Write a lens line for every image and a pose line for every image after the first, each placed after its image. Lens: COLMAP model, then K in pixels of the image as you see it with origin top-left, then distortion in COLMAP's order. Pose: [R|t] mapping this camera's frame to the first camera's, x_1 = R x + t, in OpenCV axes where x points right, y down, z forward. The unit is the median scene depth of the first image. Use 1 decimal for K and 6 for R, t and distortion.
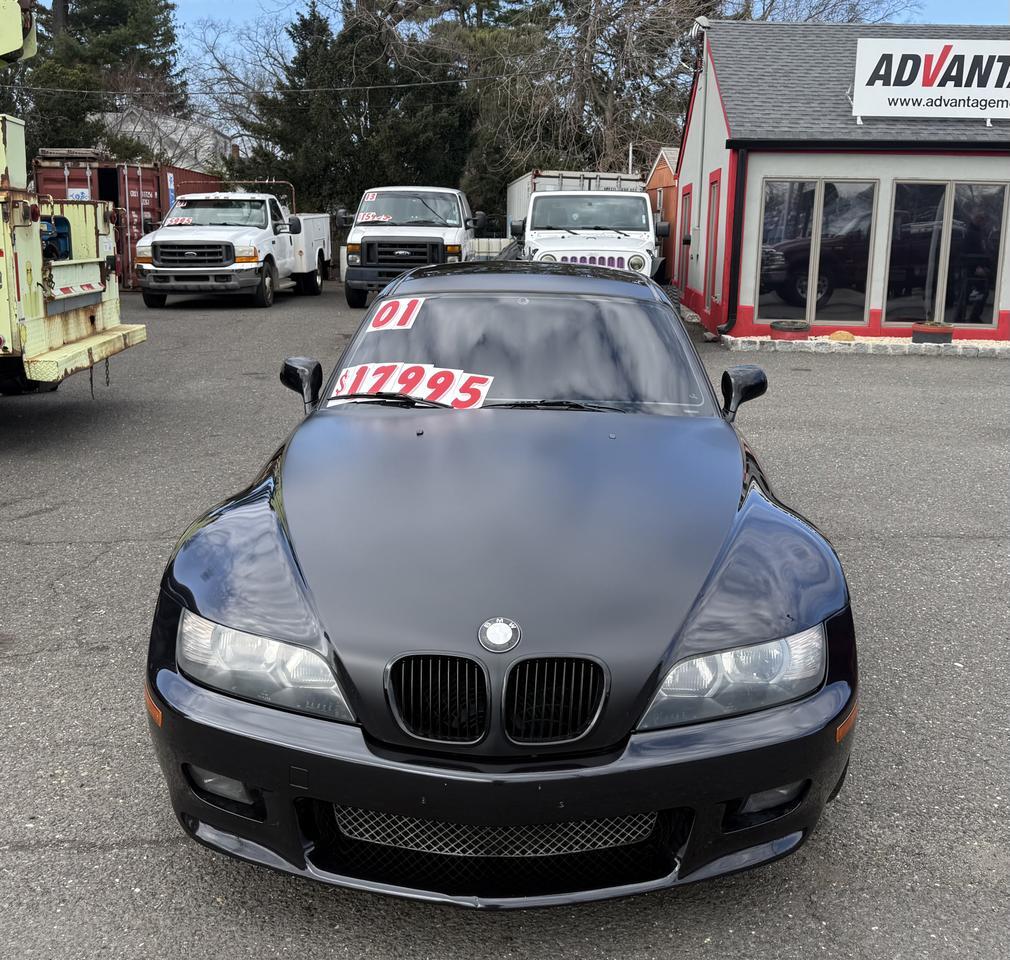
lens RADIAL K [[1121.4, 0, 529.1], [0, 1121.4, 477.6], [0, 0, 1]] dist [0.109492, -0.226829]
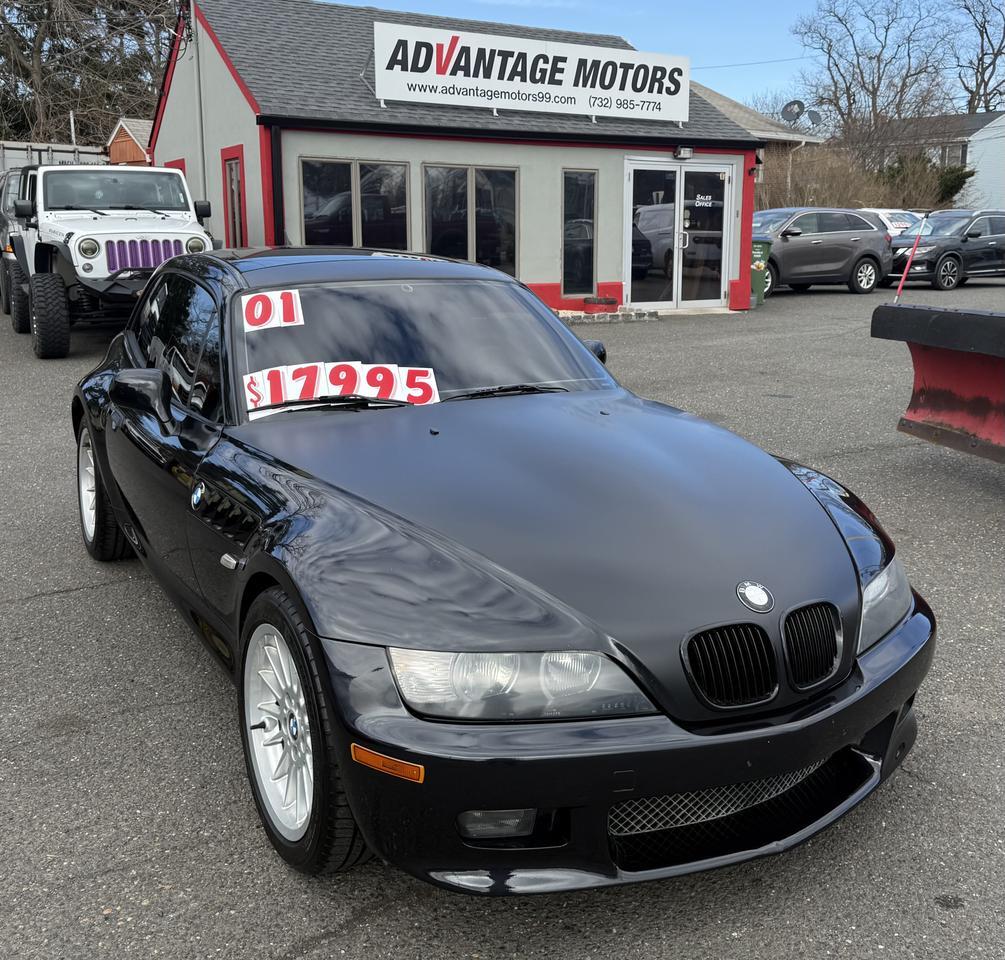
lens RADIAL K [[1124.7, 0, 582.9], [0, 1124.7, 479.3], [0, 0, 1]] dist [0.158878, -0.283250]
pose [[0.800325, -0.146592, 0.581369, -0.222525], [0.136590, 0.988731, 0.061276, -0.016691], [-0.583800, 0.030368, 0.811329, 0.064520]]
